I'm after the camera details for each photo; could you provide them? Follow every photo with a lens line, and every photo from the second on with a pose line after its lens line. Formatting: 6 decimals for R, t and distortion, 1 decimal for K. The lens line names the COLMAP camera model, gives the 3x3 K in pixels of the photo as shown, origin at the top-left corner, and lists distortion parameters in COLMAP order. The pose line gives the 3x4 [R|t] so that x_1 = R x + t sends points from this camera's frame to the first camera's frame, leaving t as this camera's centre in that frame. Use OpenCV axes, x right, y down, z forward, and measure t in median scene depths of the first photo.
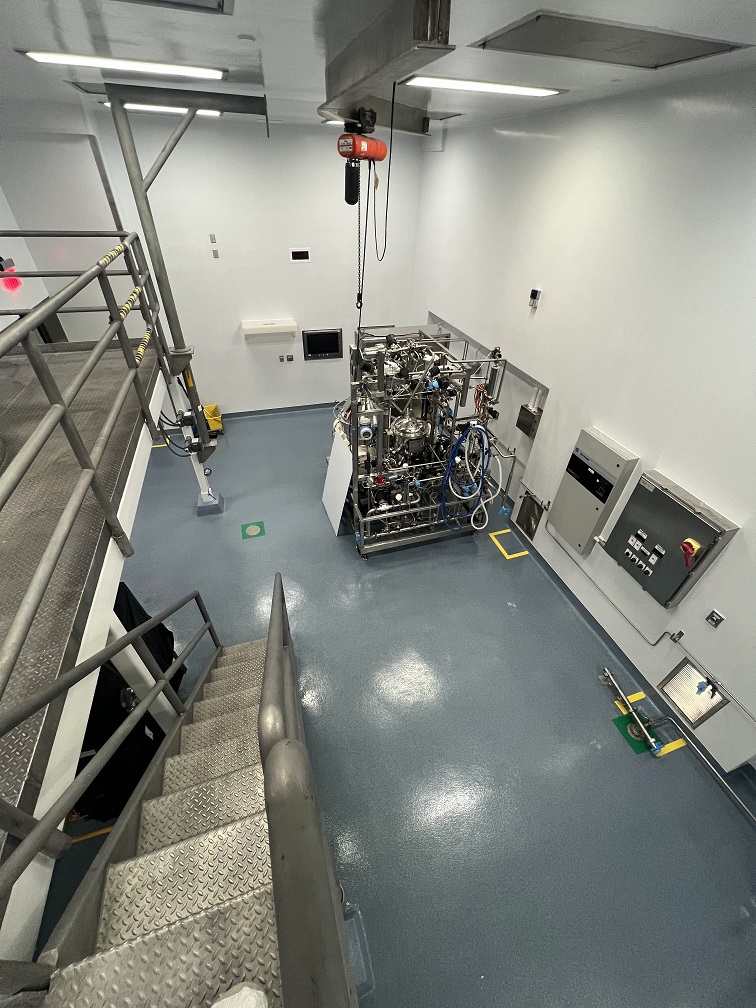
lens RADIAL K [[401.0, 0, 381.5], [0, 401.0, 506.5], [0, 0, 1]] dist [-0.003877, -0.000374]
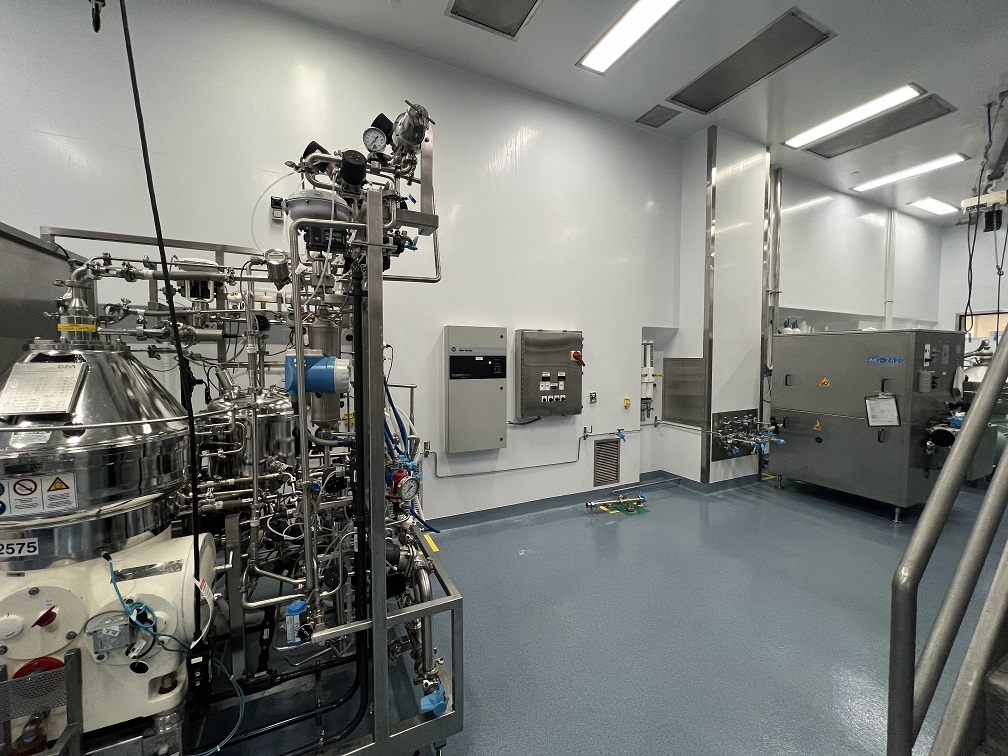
lens RADIAL K [[401.0, 0, 498.8], [0, 401.0, 372.3], [0, 0, 1]] dist [-0.003877, -0.000374]
pose [[-0.136146, -0.069161, 0.988272, -0.498259], [0.627781, 0.765684, 0.140068, -0.187526], [-0.766391, 0.639488, -0.060827, 1.150136]]
